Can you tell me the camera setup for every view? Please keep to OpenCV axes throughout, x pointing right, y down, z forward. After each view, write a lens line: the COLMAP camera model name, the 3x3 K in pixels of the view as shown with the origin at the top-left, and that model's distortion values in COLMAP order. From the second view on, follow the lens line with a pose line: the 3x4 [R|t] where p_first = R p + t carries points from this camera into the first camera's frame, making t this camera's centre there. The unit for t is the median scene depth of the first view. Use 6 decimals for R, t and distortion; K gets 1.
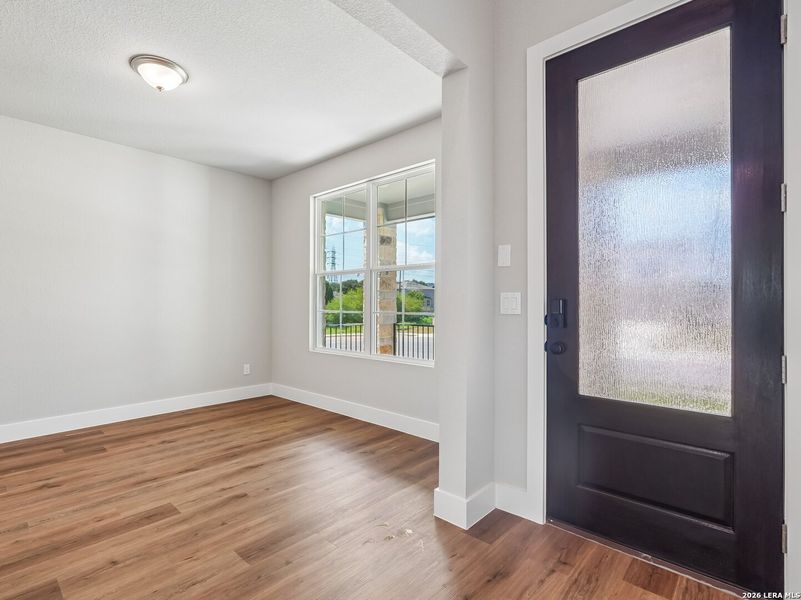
lens RADIAL K [[405.2, 0, 399.6], [0, 405.2, 300.7], [0, 0, 1]] dist [-0.013773, 0.007430]
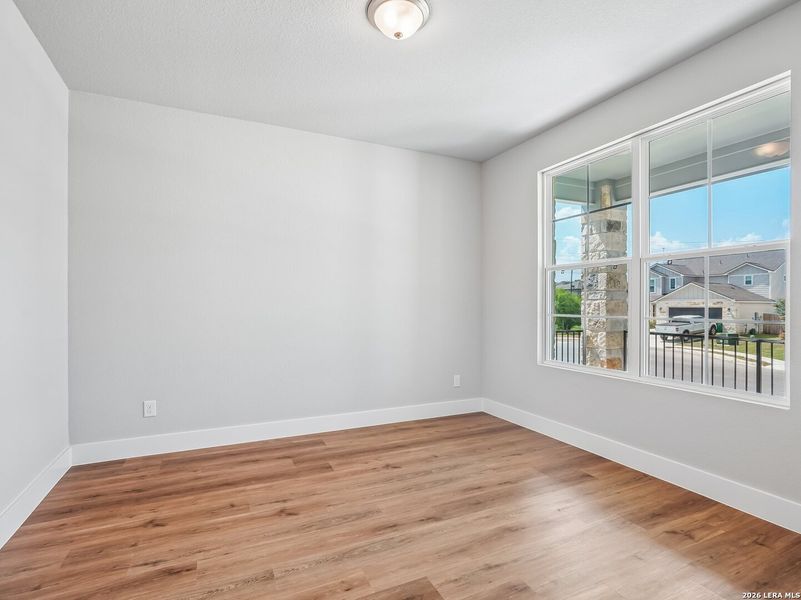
lens RADIAL K [[405.2, 0, 399.6], [0, 405.2, 302.3], [0, 0, 1]] dist [-0.013773, 0.007430]
pose [[0.924736, -0.002429, -0.380601, -0.212940], [0.002277, 0.999997, -0.000849, 0.000680], [0.380602, -0.000081, 0.924739, 0.193221]]
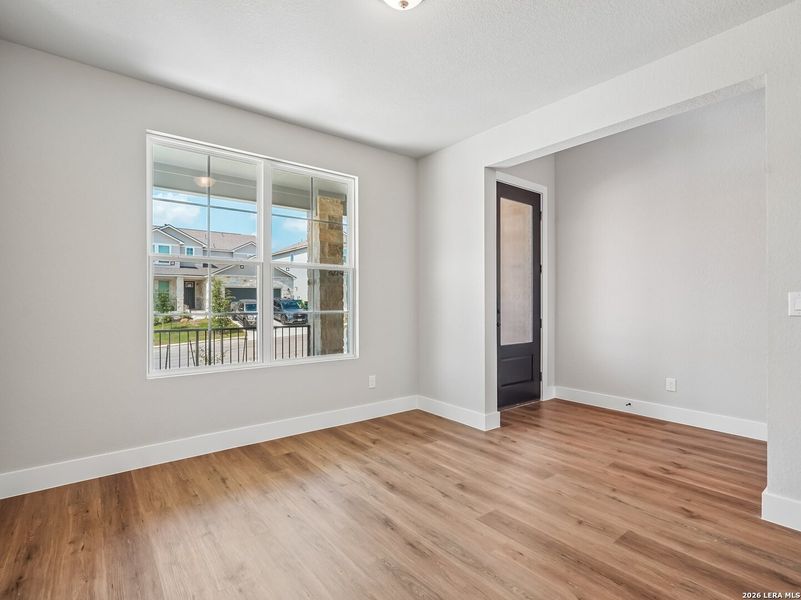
lens RADIAL K [[405.2, 0, 394.4], [0, 405.2, 298.4], [0, 0, 1]] dist [-0.013773, 0.007430]
pose [[0.162175, 0.010303, 0.986708, -0.967423], [-0.005206, 0.999941, -0.009585, 0.005755], [-0.986748, -0.003583, 0.162219, 0.663178]]
